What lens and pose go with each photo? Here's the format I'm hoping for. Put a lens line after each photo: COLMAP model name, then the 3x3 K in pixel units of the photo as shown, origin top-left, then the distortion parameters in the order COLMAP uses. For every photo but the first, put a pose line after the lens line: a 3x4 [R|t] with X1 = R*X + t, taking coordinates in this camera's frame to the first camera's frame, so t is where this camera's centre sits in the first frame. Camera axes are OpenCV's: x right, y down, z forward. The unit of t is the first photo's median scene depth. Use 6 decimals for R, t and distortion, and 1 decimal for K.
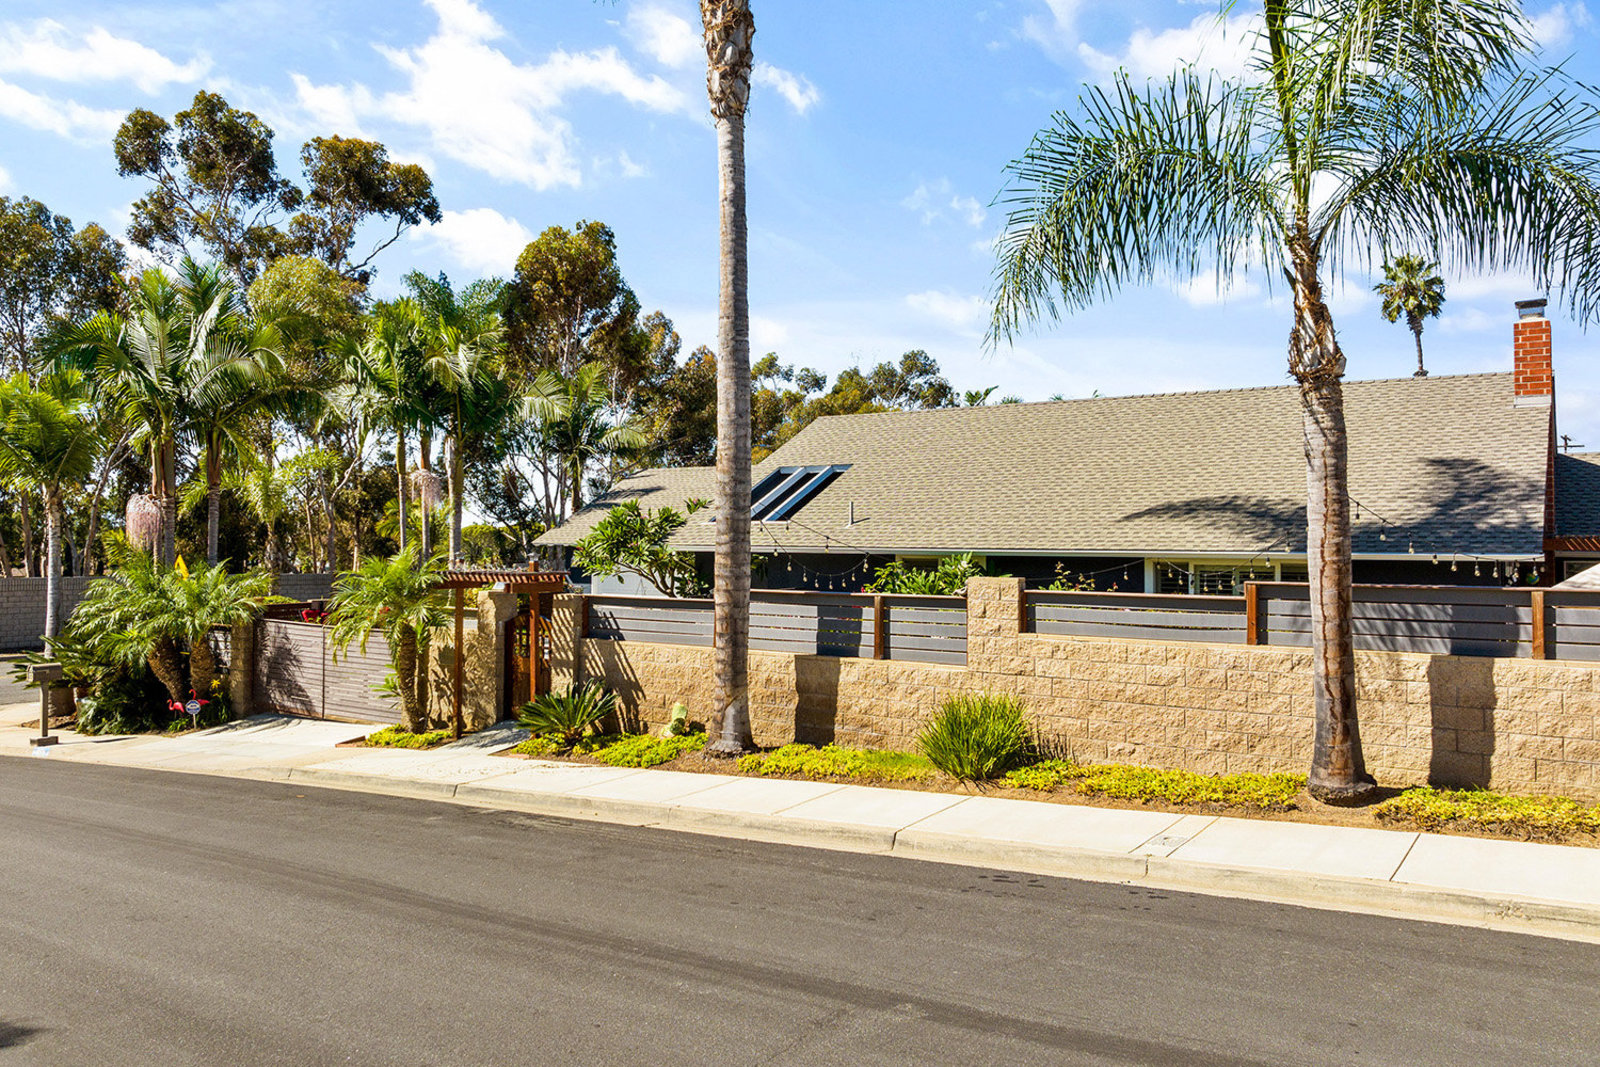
lens RADIAL K [[1172.4, 0, 793.8], [0, 1172.4, 534.1], [0, 0, 1]] dist [-0.030638, -0.001069]
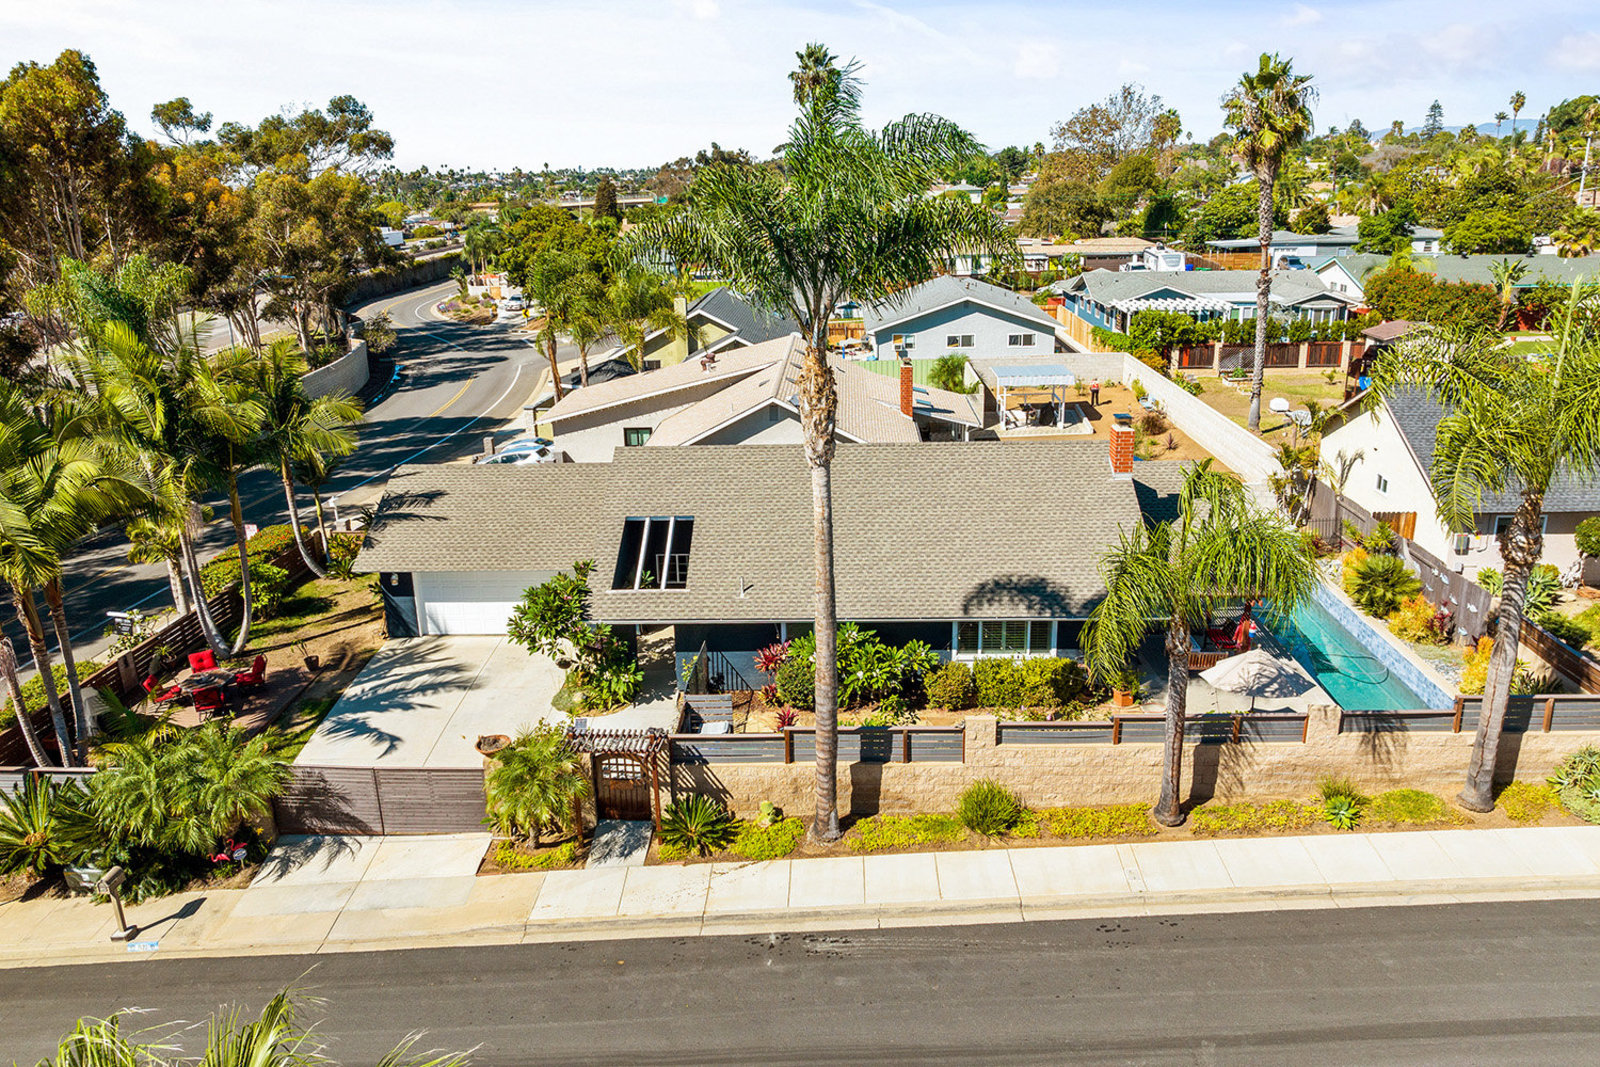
lens RADIAL K [[1156.4, 0, 773.2], [0, 1156.4, 548.3], [0, 0, 1]] dist [-0.027700, -0.010819]
pose [[0.832679, -0.209991, 0.512395, -0.876449], [0.015237, 0.933648, 0.357869, -0.782644], [-0.553546, -0.290183, 0.780629, -0.126299]]
